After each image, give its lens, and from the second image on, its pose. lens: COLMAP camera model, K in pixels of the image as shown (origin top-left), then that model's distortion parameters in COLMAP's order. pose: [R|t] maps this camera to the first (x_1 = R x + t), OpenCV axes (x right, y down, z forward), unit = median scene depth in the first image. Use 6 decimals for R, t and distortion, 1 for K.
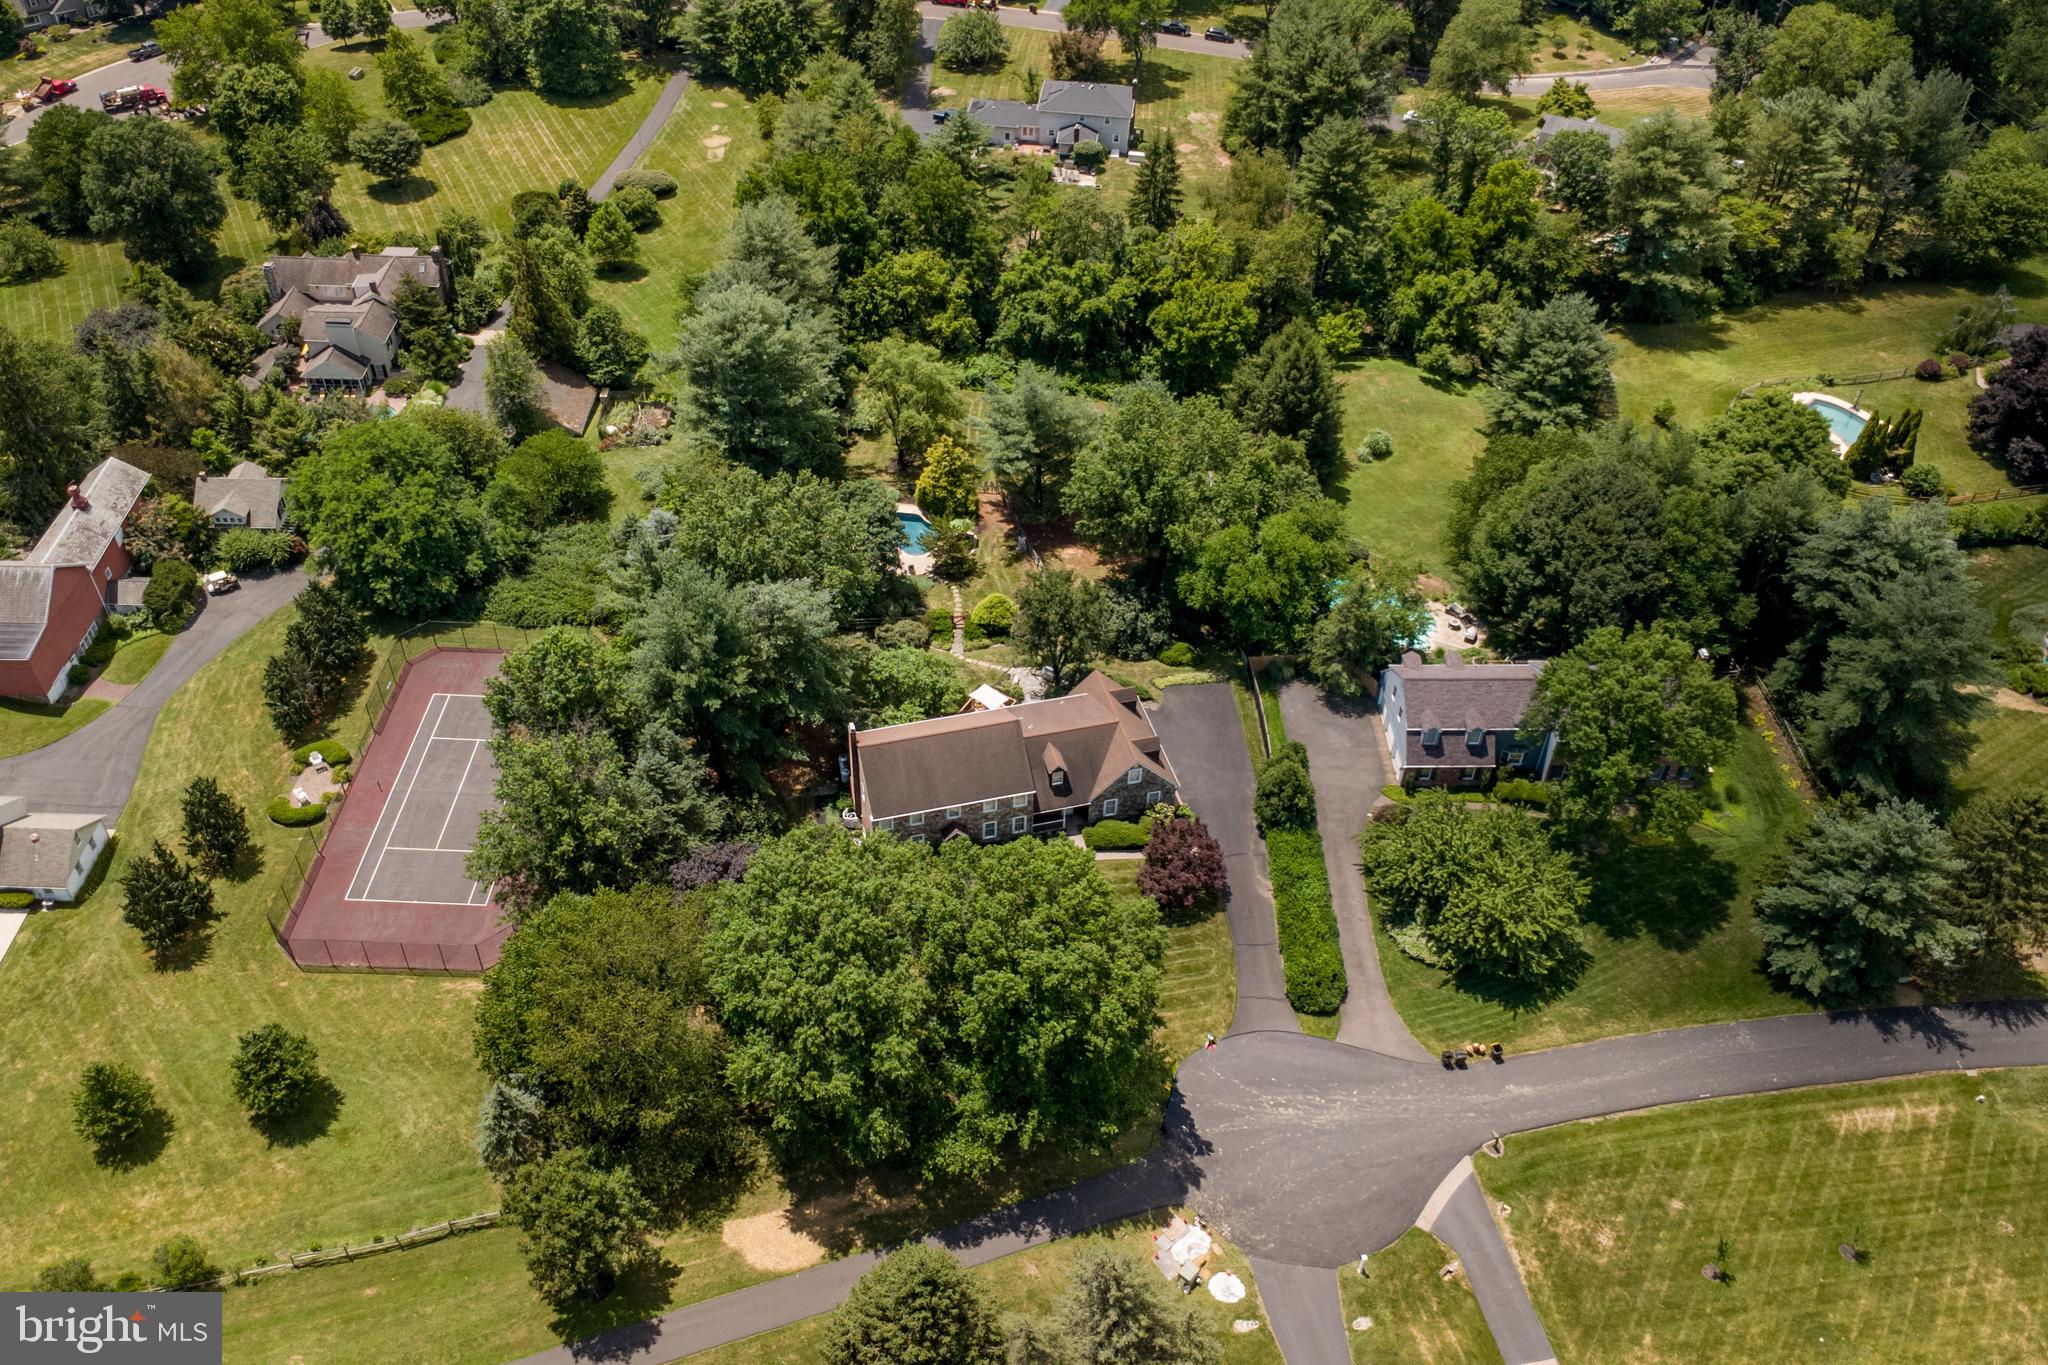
lens RADIAL K [[1707.3, 0, 1027.7], [0, 1707.3, 678.4], [0, 0, 1]] dist [0.016800, -0.007252]
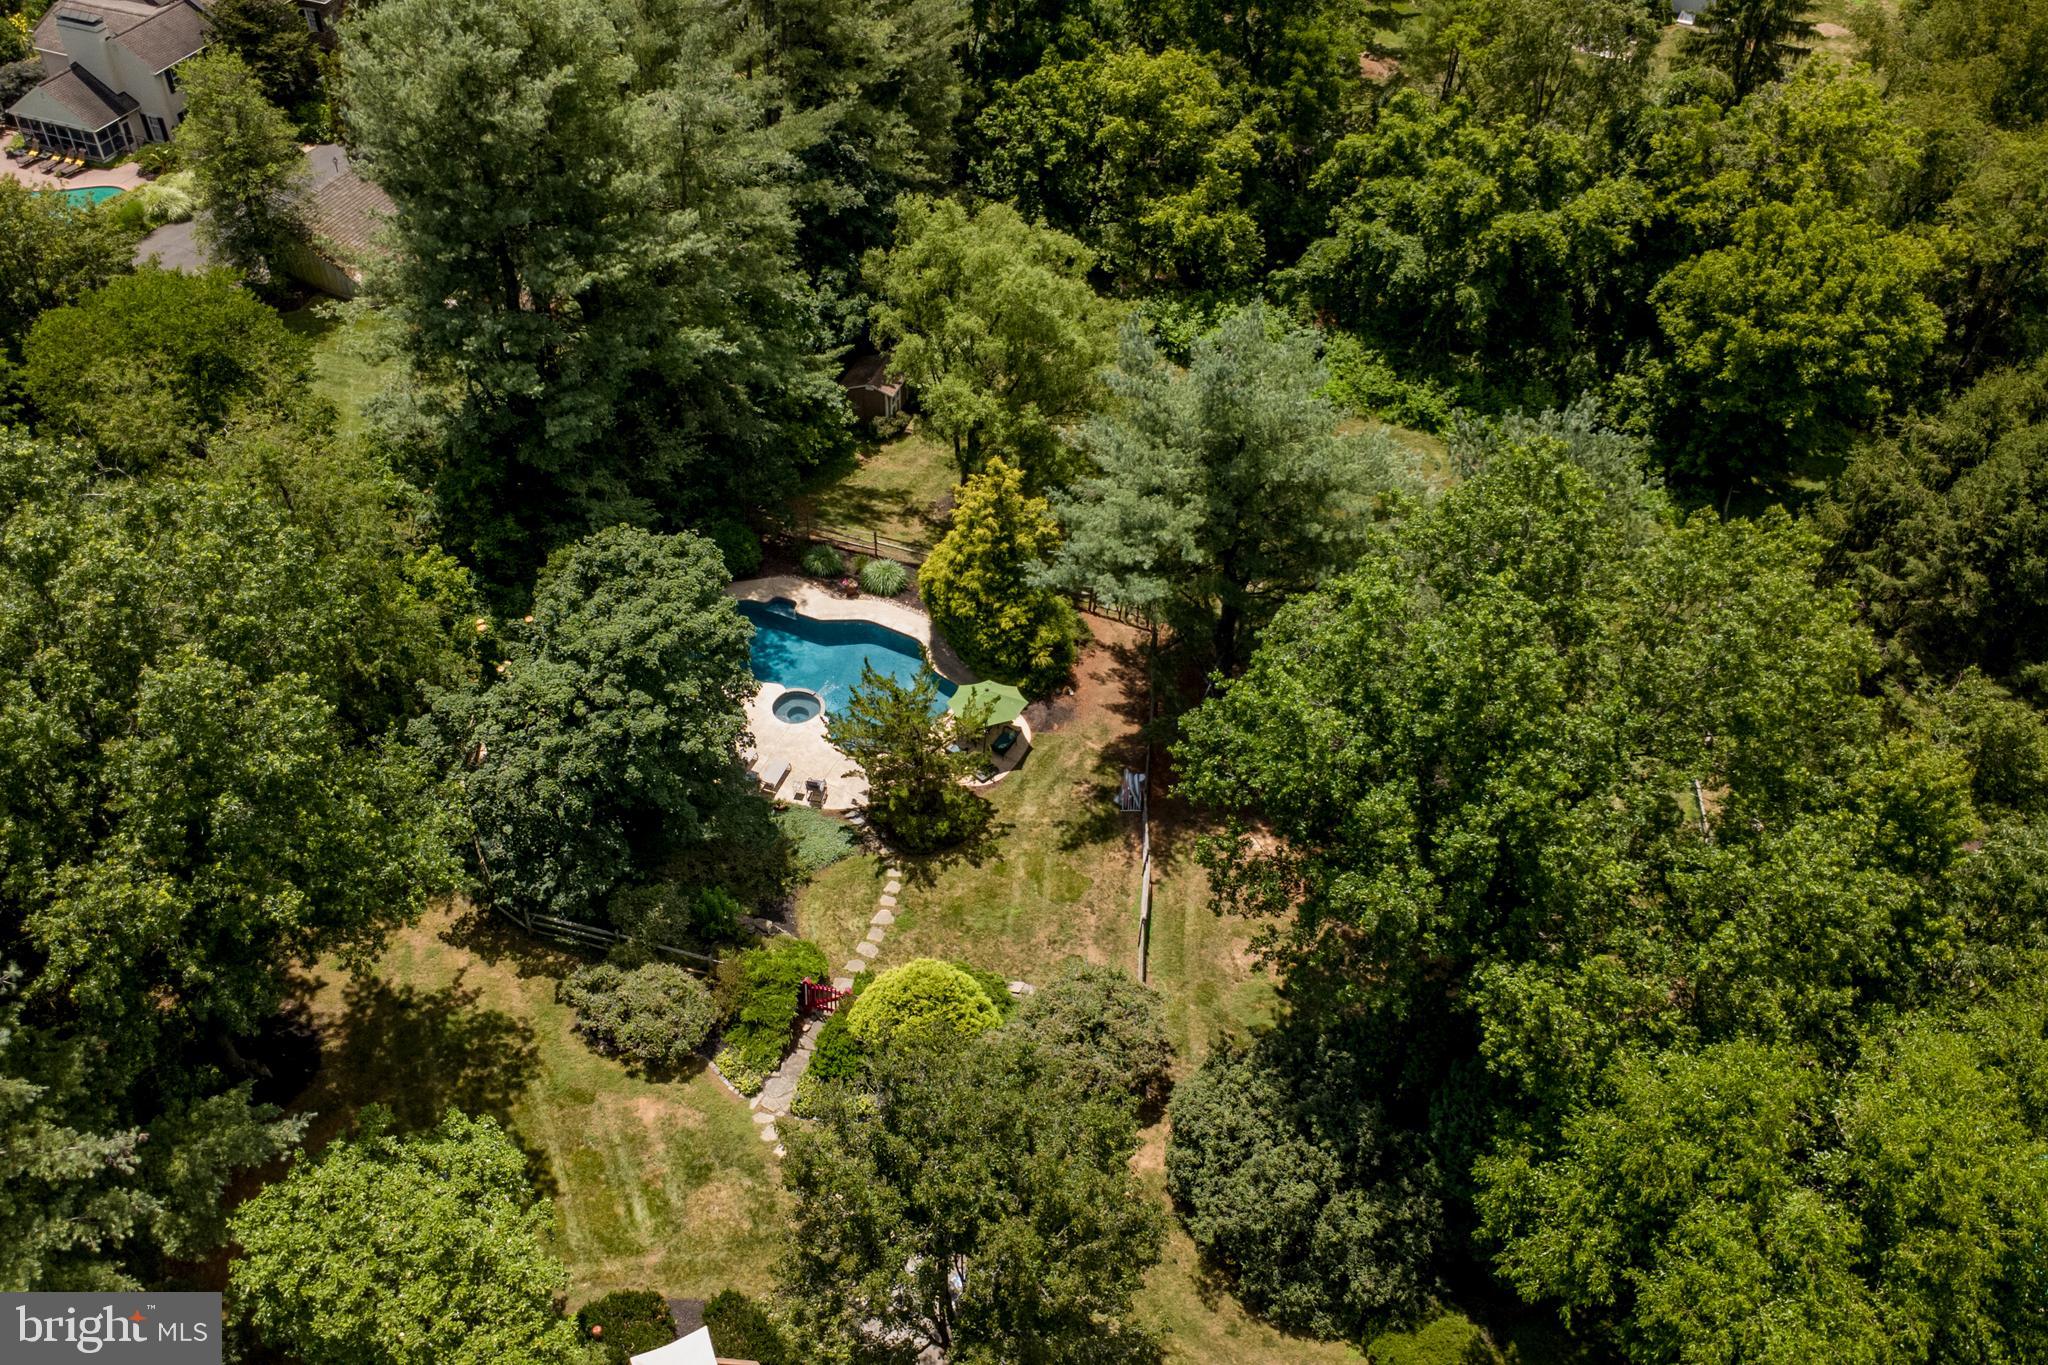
lens RADIAL K [[1707.3, 0, 1022.1], [0, 1707.3, 686.2], [0, 0, 1]] dist [0.016800, -0.007252]
pose [[0.937129, 0.237800, -0.255421, 0.063120], [-0.236140, 0.970991, 0.037615, -0.108533], [0.256957, 0.025065, 0.966098, 0.636786]]
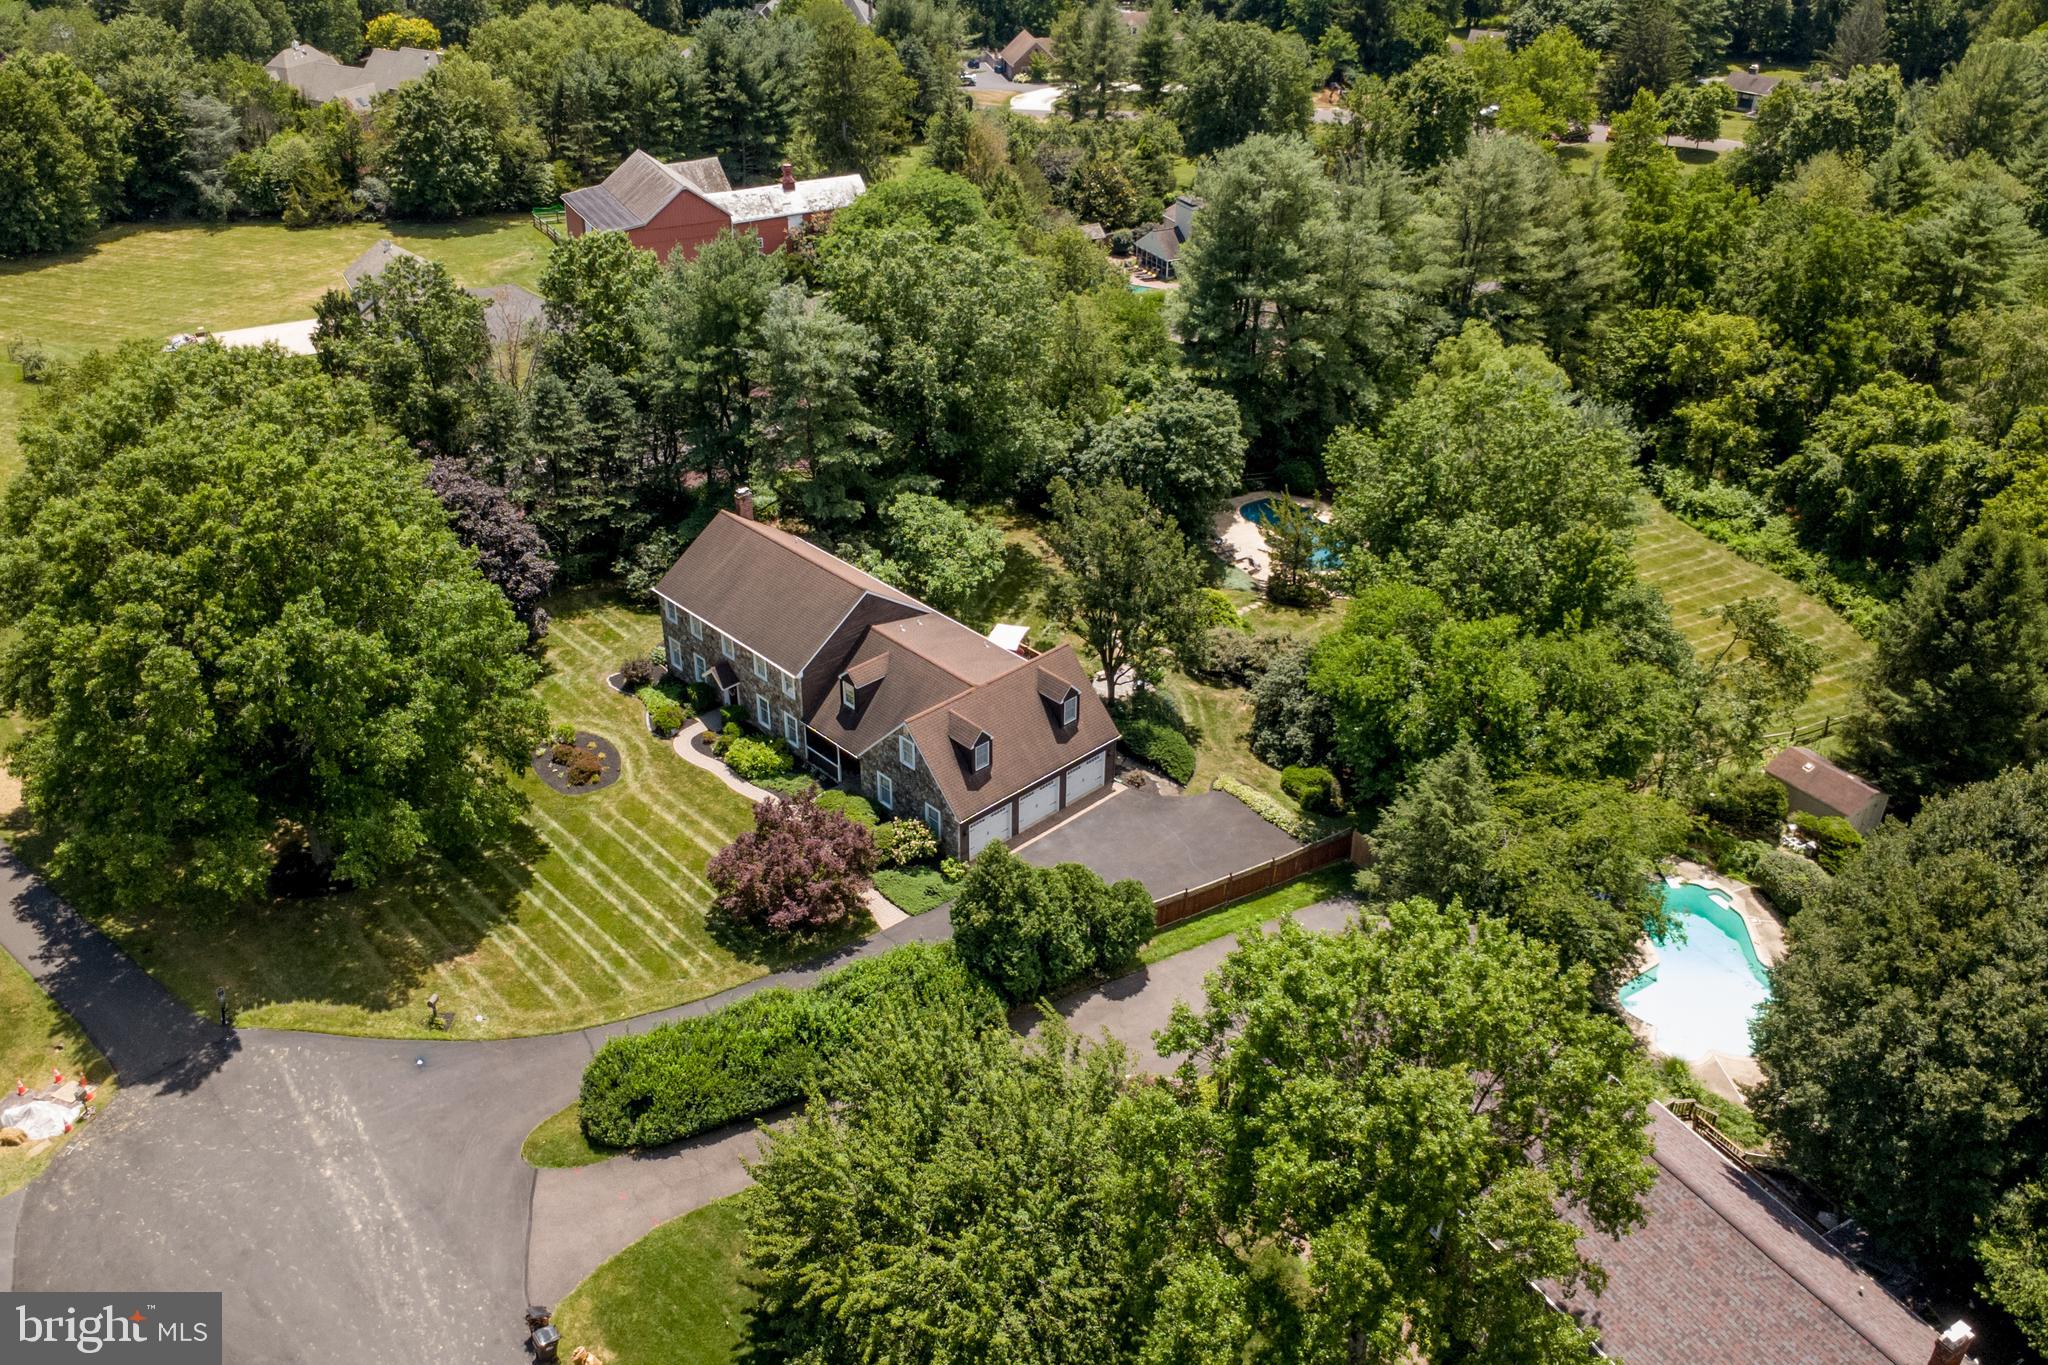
lens RADIAL K [[1707.3, 0, 1019.2], [0, 1707.3, 682.5], [0, 0, 1]] dist [0.016800, -0.007252]
pose [[0.477490, 0.439558, -0.760784, 0.426037], [-0.589489, 0.802337, 0.093585, -0.034555], [0.651541, 0.403788, 0.642222, 0.501473]]
